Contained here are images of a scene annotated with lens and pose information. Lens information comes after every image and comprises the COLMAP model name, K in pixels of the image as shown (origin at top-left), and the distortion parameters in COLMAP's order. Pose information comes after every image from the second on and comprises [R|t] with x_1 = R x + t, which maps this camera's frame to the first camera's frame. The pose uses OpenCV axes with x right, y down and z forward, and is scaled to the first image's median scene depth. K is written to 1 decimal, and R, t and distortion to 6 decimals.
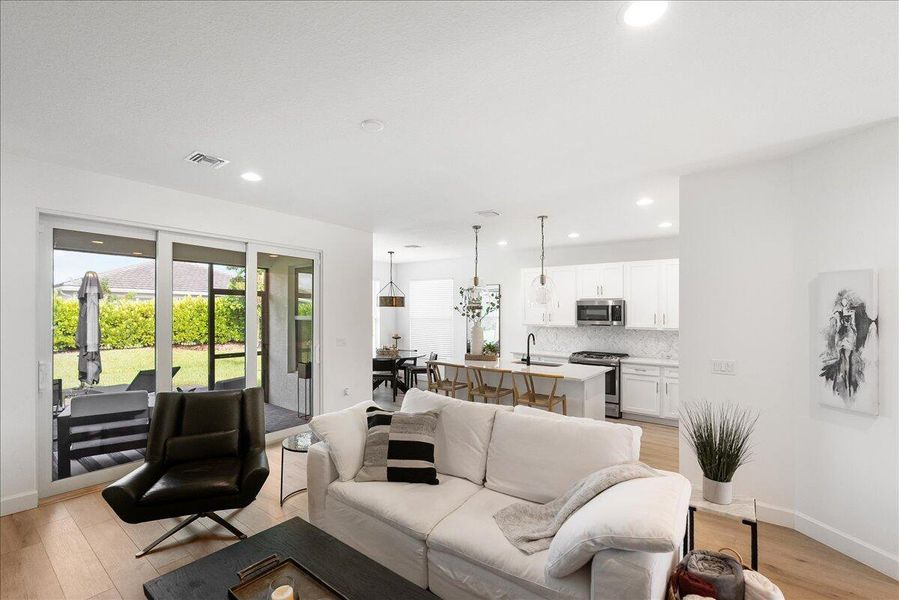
lens RADIAL K [[382.0, 0, 454.3], [0, 382.0, 297.0], [0, 0, 1]] dist [0.000649, -0.000083]
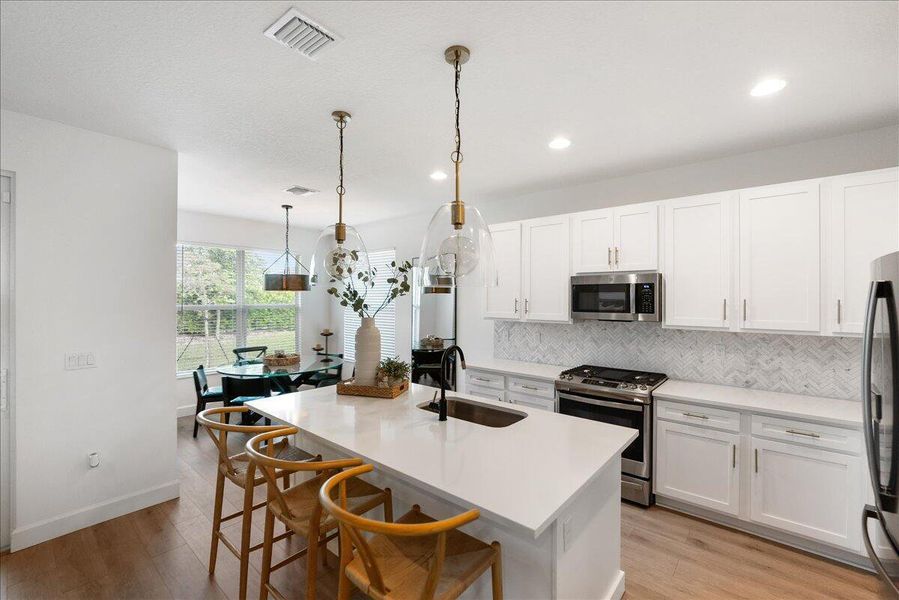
lens RADIAL K [[389.2, 0, 454.3], [0, 389.2, 295.6], [0, 0, 1]] dist [-0.002125, 0.000103]
pose [[0.999100, -0.009233, -0.041407, 0.212890], [0.010617, 0.999388, 0.033339, 0.021044], [0.041074, -0.033748, 0.998586, 0.523556]]
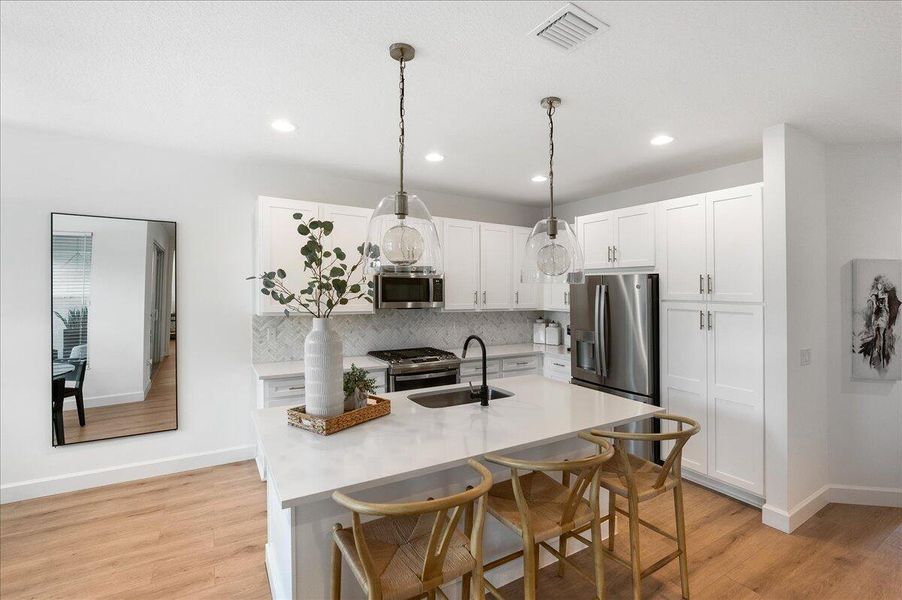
lens RADIAL K [[408.9, 0, 441.3], [0, 408.9, 294.5], [0, 0, 1]] dist [-0.003404, 0.000393]
pose [[0.381732, -0.023228, 0.923981, -0.279307], [-0.044846, 0.998041, 0.043618, 0.020070], [-0.923185, -0.058087, 0.379942, 0.810600]]
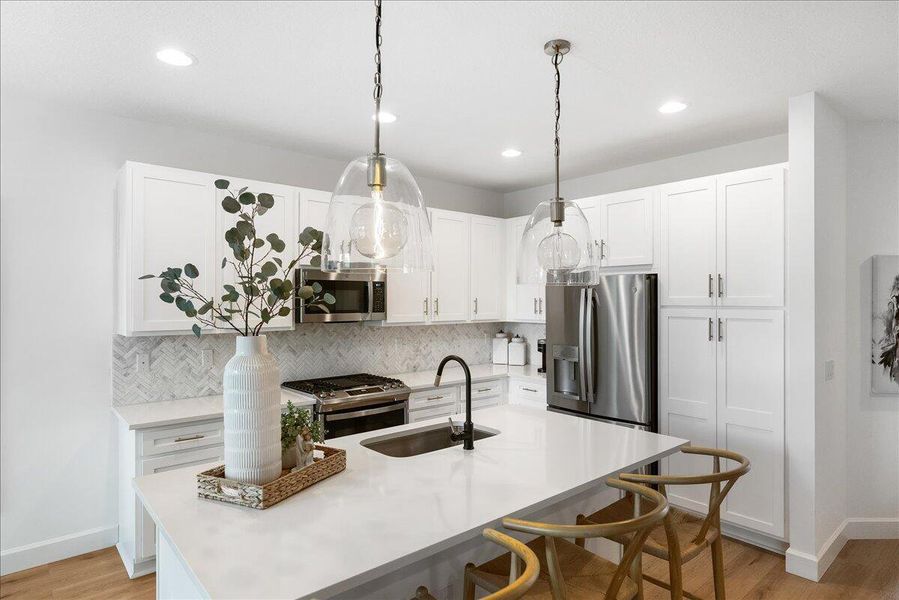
lens RADIAL K [[516.8, 0, 435.7], [0, 516.8, 299.3], [0, 0, 1]] dist [0.006547, 0.001611]
pose [[0.221738, -0.016788, 0.974962, -0.264772], [-0.039237, 0.998888, 0.026124, 0.027009], [-0.974317, -0.044047, 0.220833, 0.871852]]
